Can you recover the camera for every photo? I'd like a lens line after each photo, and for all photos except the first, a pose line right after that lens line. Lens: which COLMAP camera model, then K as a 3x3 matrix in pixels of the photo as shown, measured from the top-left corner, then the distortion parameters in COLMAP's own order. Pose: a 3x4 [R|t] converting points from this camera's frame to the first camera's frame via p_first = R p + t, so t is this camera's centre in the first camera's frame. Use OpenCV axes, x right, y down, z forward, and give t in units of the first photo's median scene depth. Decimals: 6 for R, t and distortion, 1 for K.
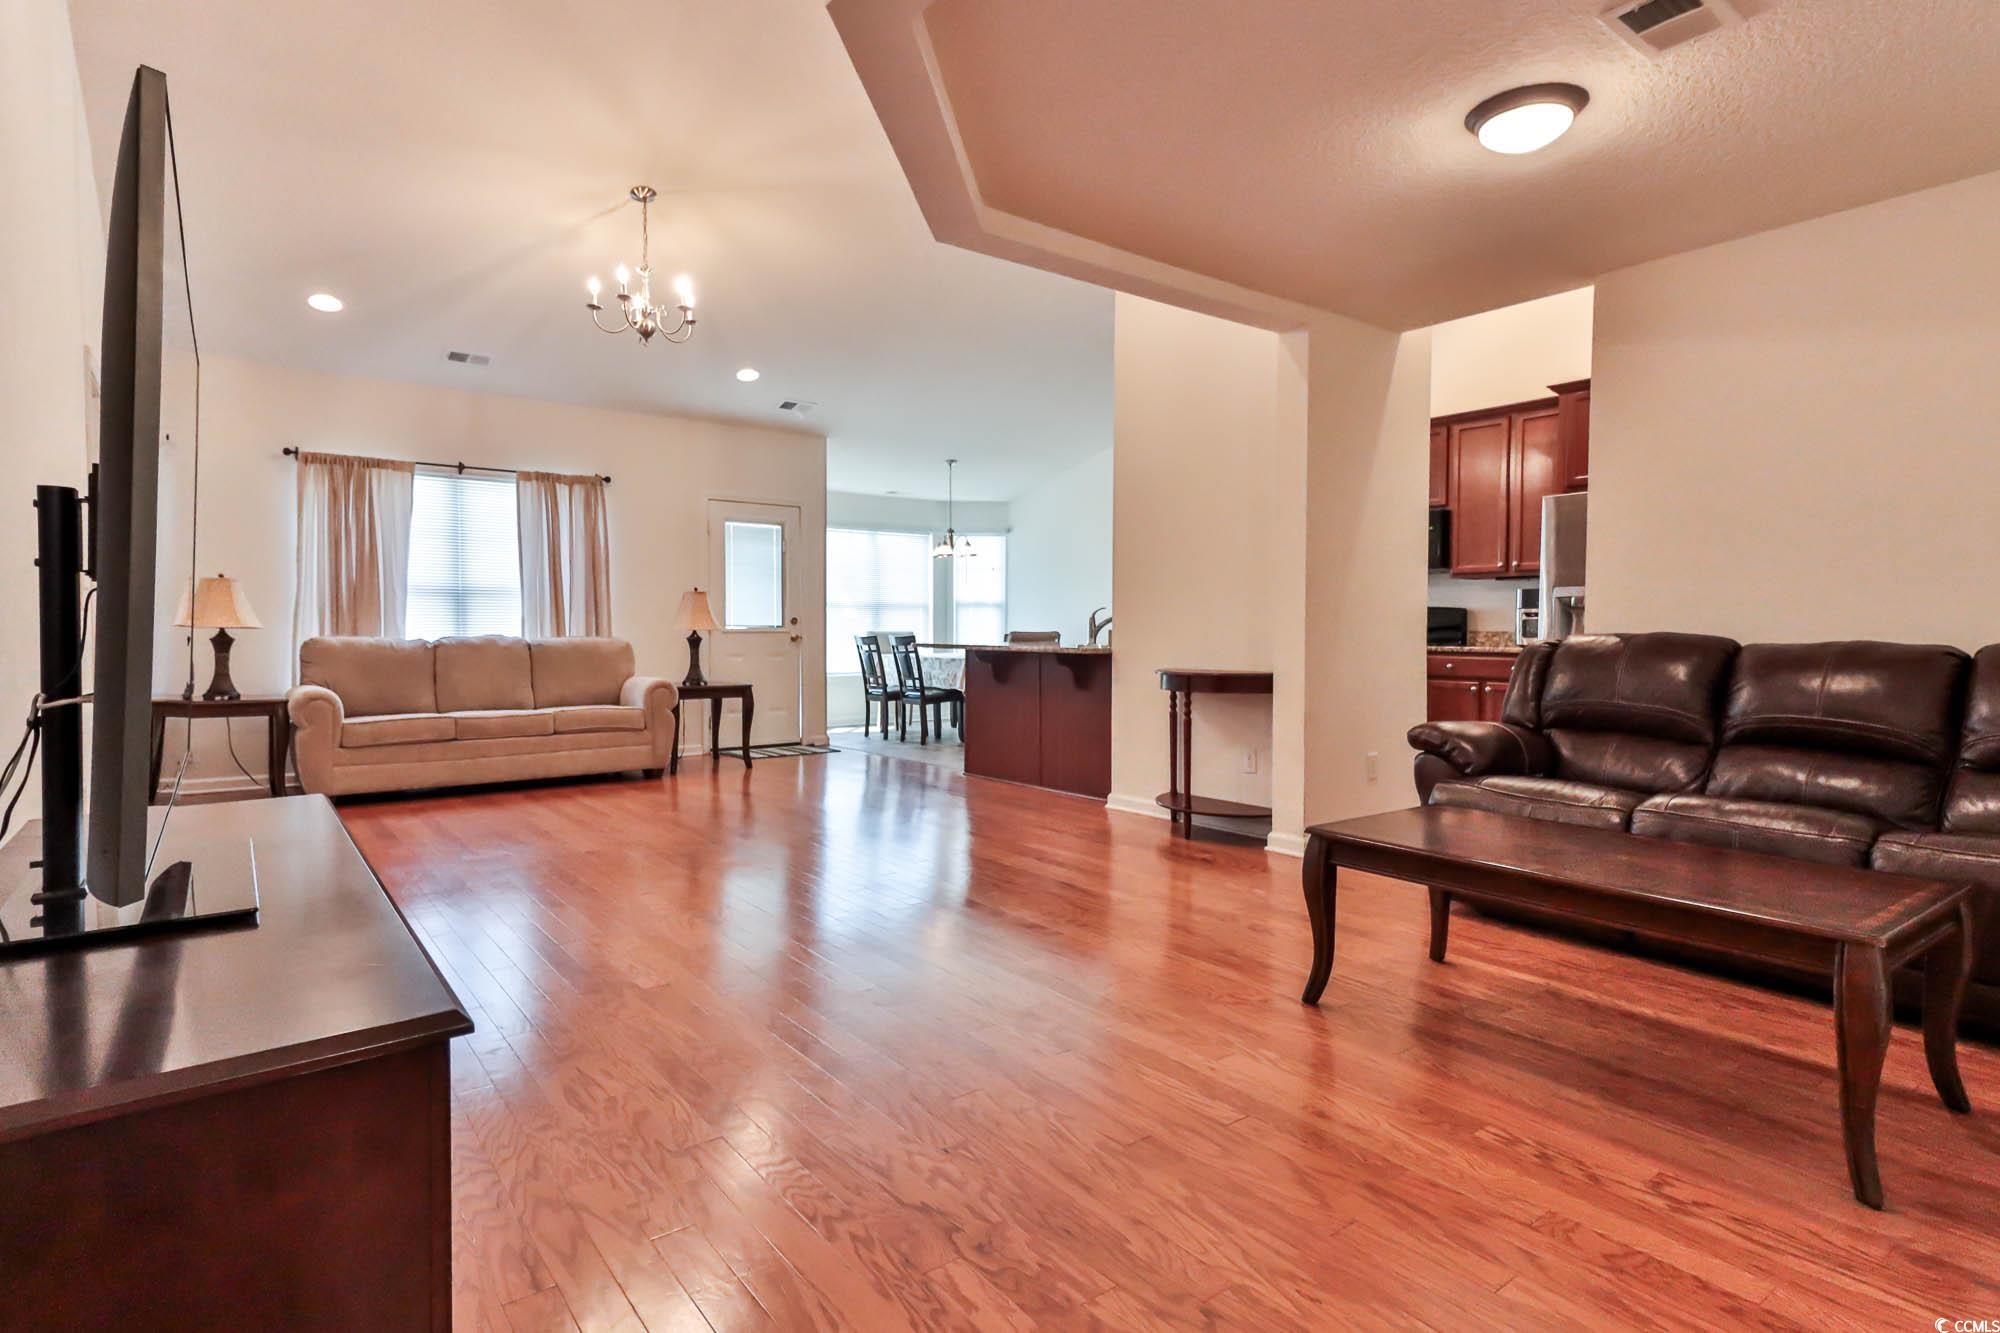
lens RADIAL K [[1067.1, 0, 1000.0], [0, 1067.1, 666.5], [0, 0, 1]] dist [0.000638, 0.000020]
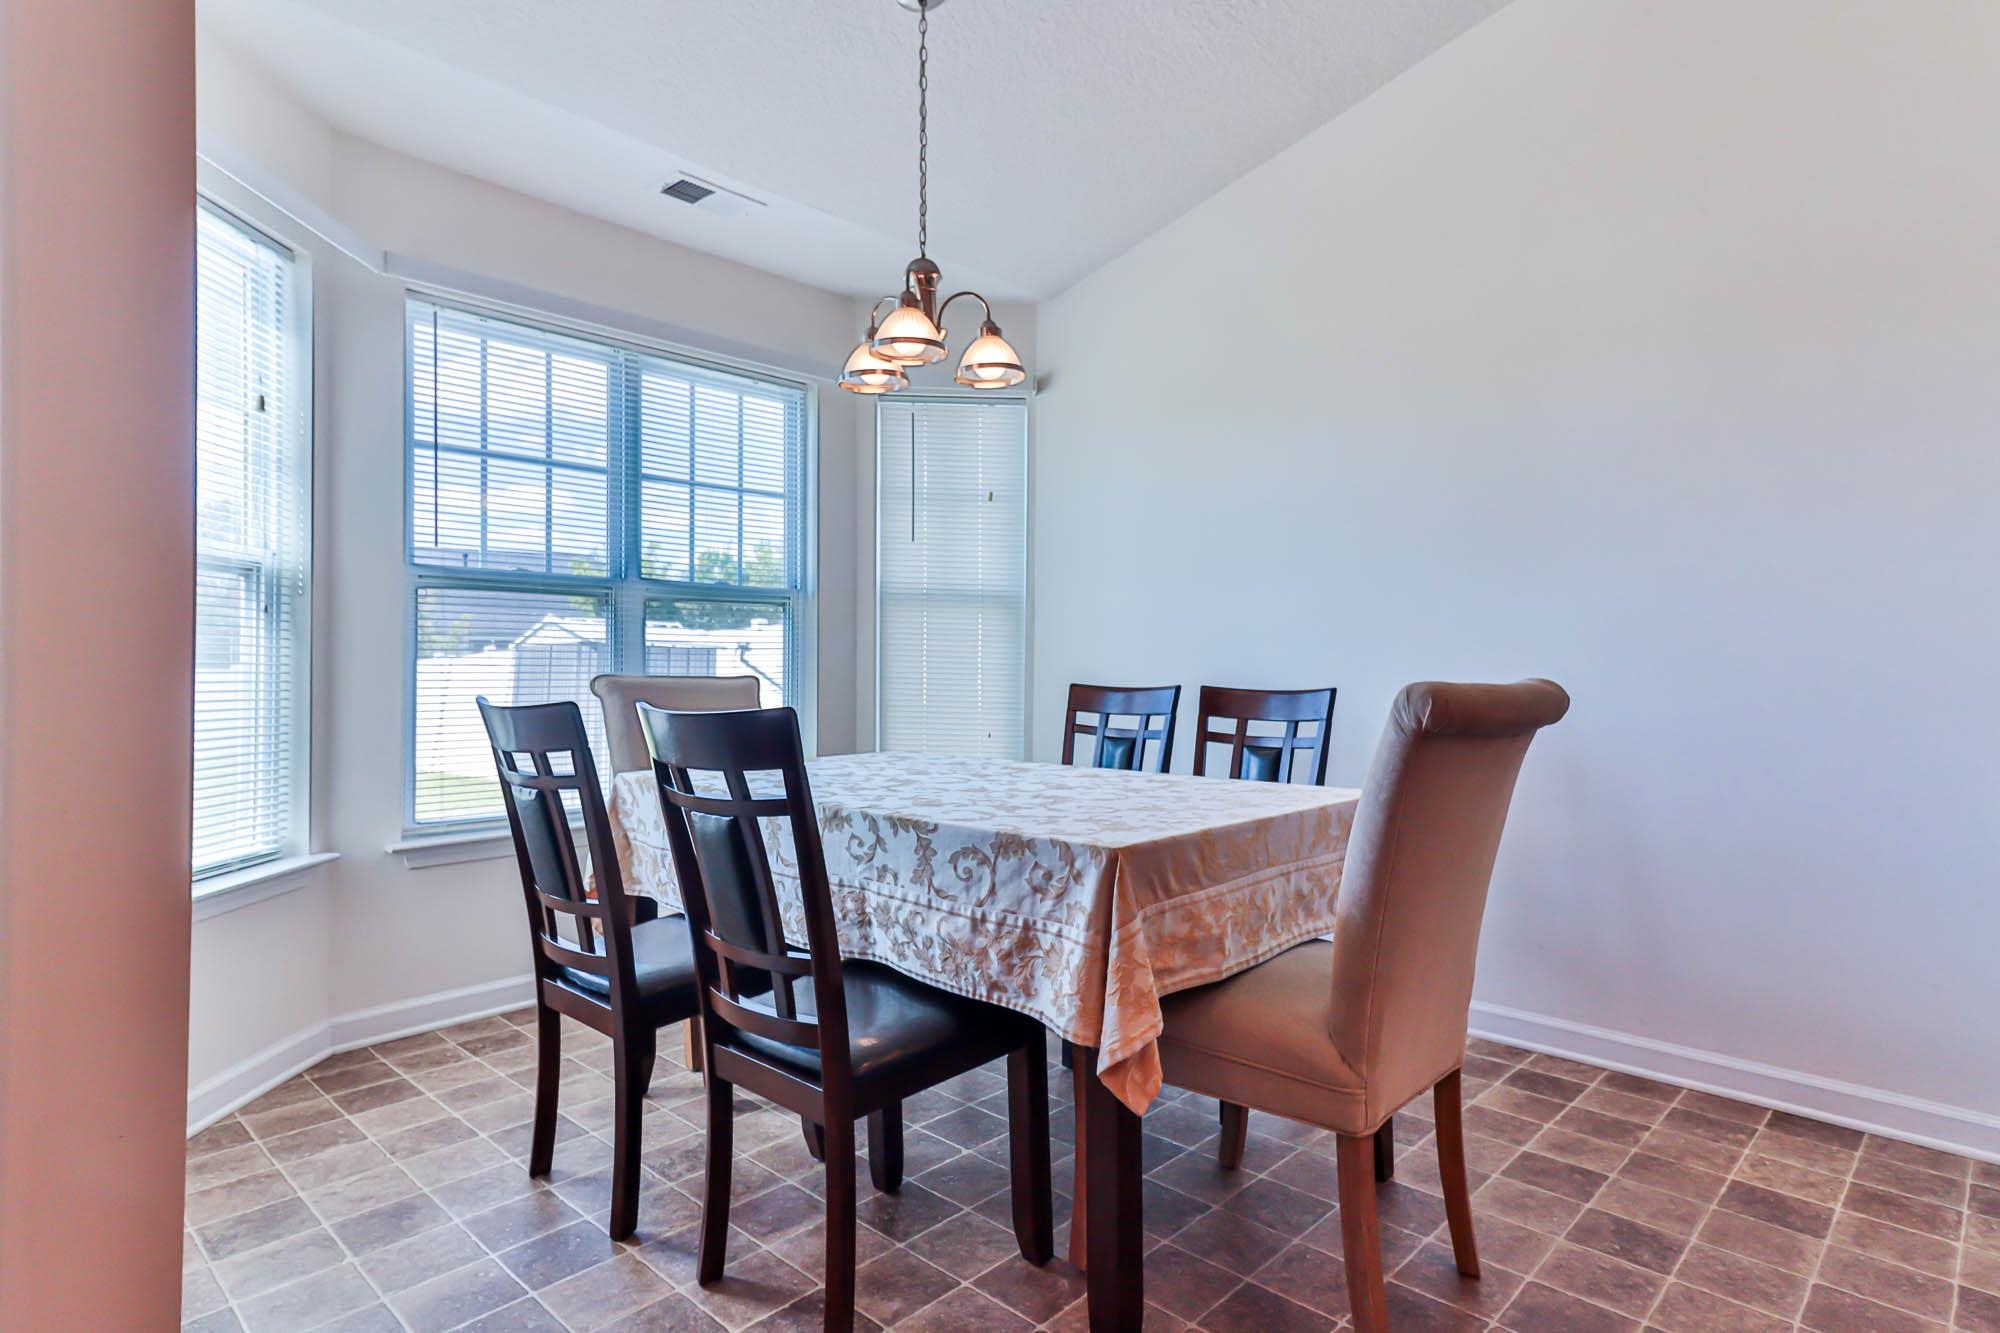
lens RADIAL K [[1067.1, 0, 1000.0], [0, 1067.1, 666.5], [0, 0, 1]] dist [0.000638, 0.000020]
pose [[0.988250, 0.000390, 0.152848, -0.070977], [0.005154, 0.999343, -0.035872, -0.028197], [-0.152761, 0.036239, 0.987598, 0.807004]]
